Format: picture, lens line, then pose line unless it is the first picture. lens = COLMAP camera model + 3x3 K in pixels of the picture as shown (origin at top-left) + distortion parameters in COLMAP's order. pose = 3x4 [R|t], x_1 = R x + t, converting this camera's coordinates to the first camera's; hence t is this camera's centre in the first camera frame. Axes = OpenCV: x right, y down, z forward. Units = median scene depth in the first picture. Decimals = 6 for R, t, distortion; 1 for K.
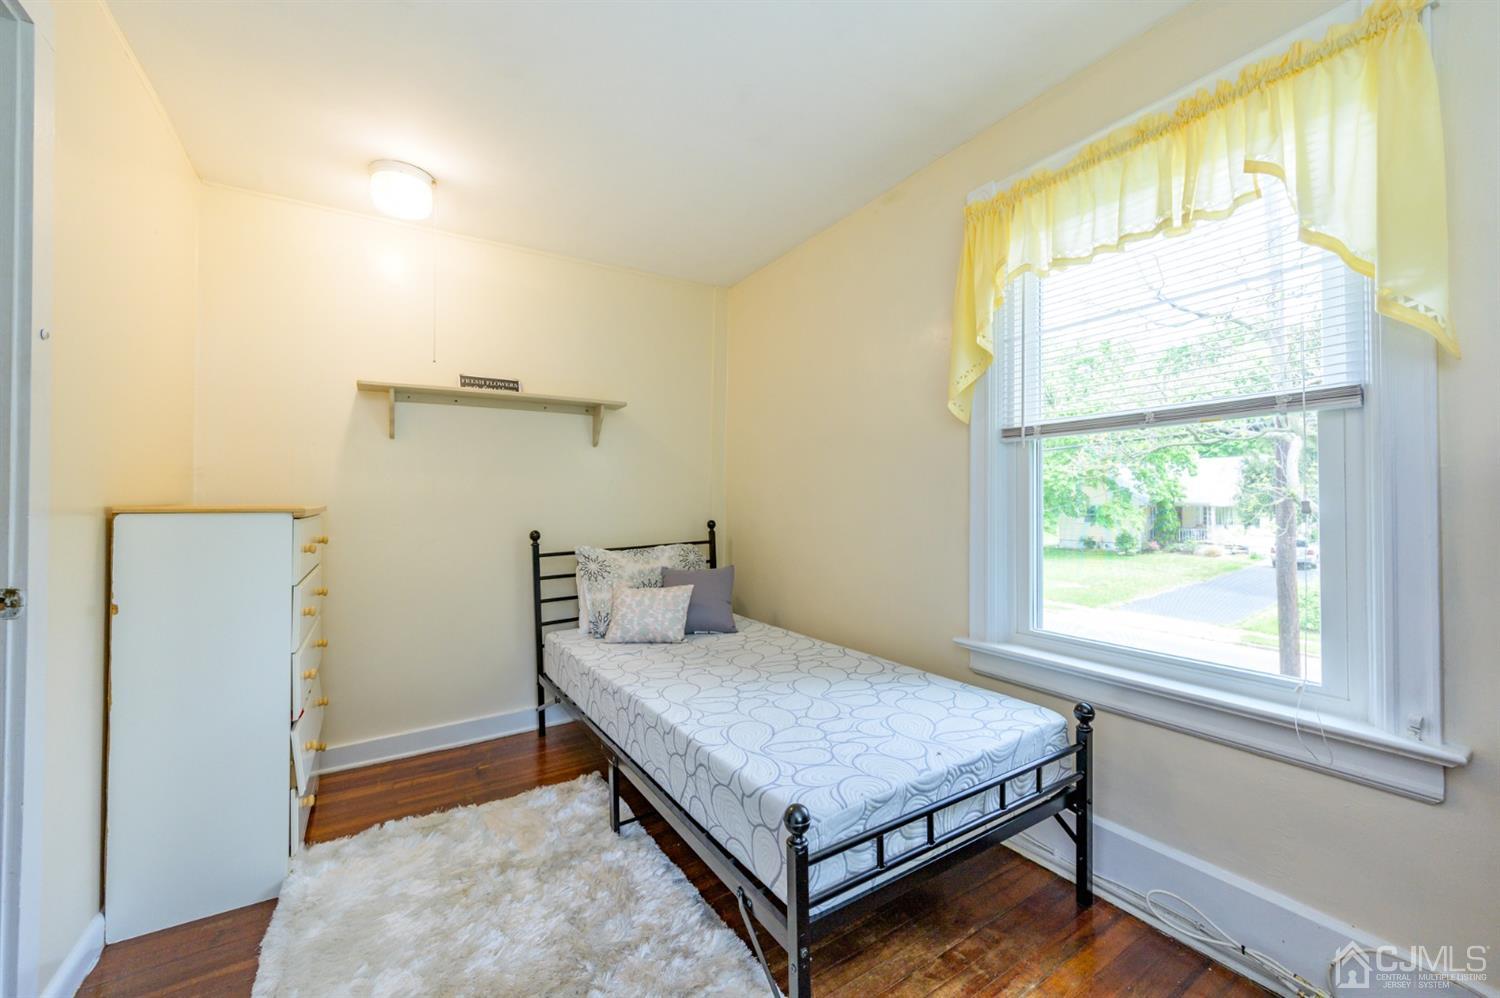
lens RADIAL K [[590.3, 0, 747.6], [0, 590.3, 496.5], [0, 0, 1]] dist [-0.000256, -0.000055]
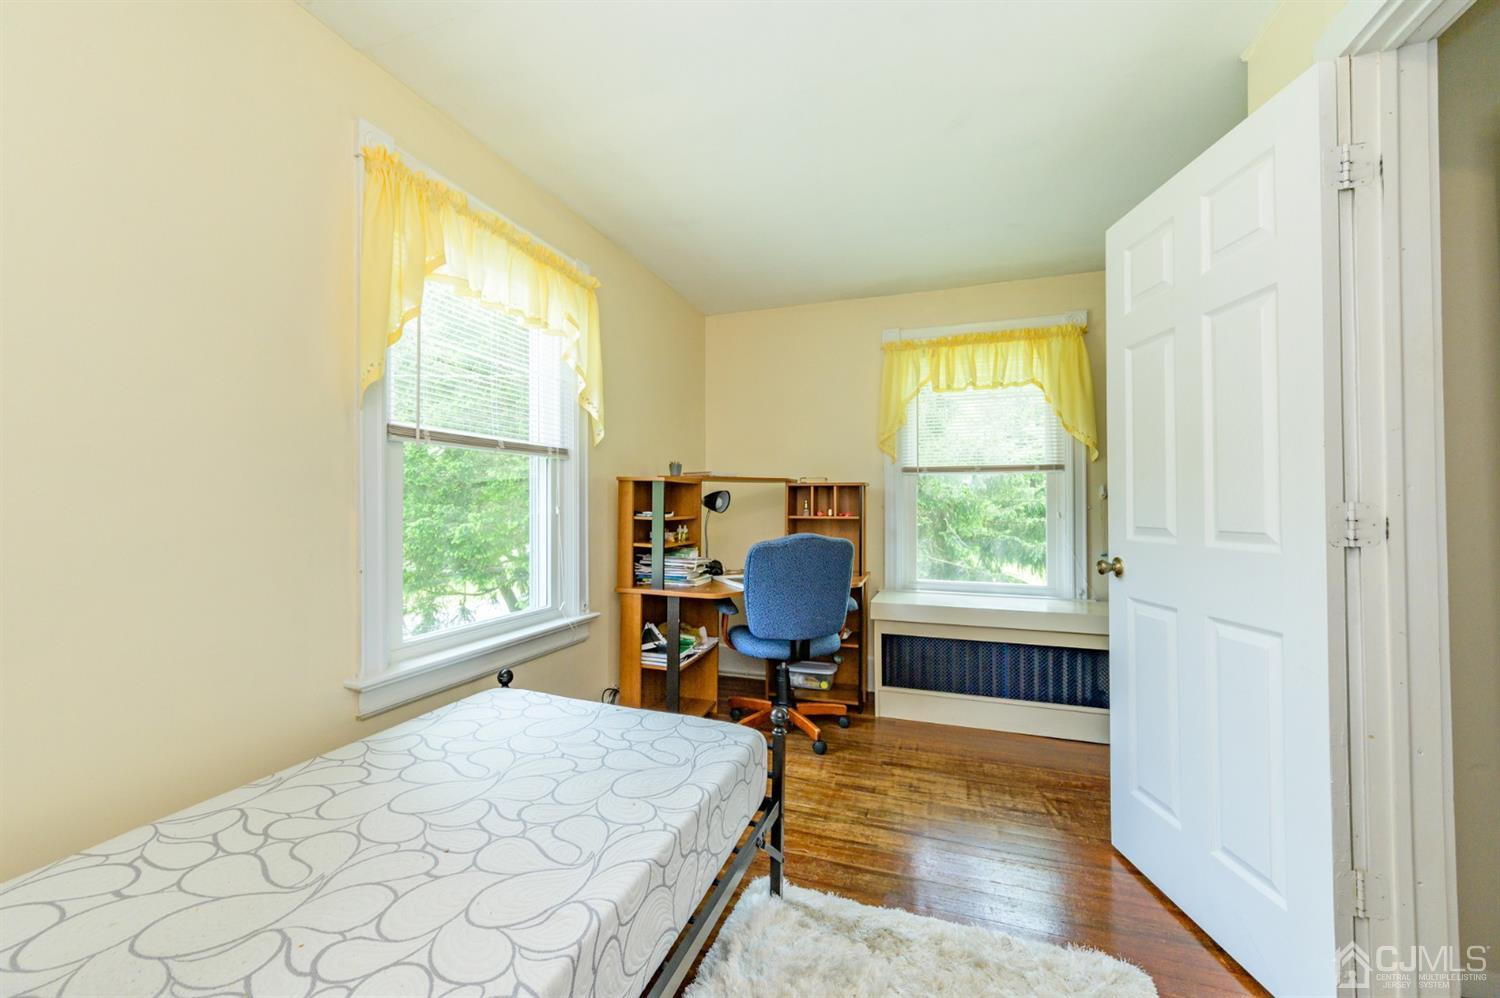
lens RADIAL K [[590.3, 0, 743.4], [0, 590.3, 498.2], [0, 0, 1]] dist [-0.000256, -0.000055]
pose [[-0.610668, 0.016359, 0.791717, -0.628459], [-0.000811, 0.999773, -0.021284, 0.015787], [-0.791886, -0.013639, -0.610517, 1.193652]]
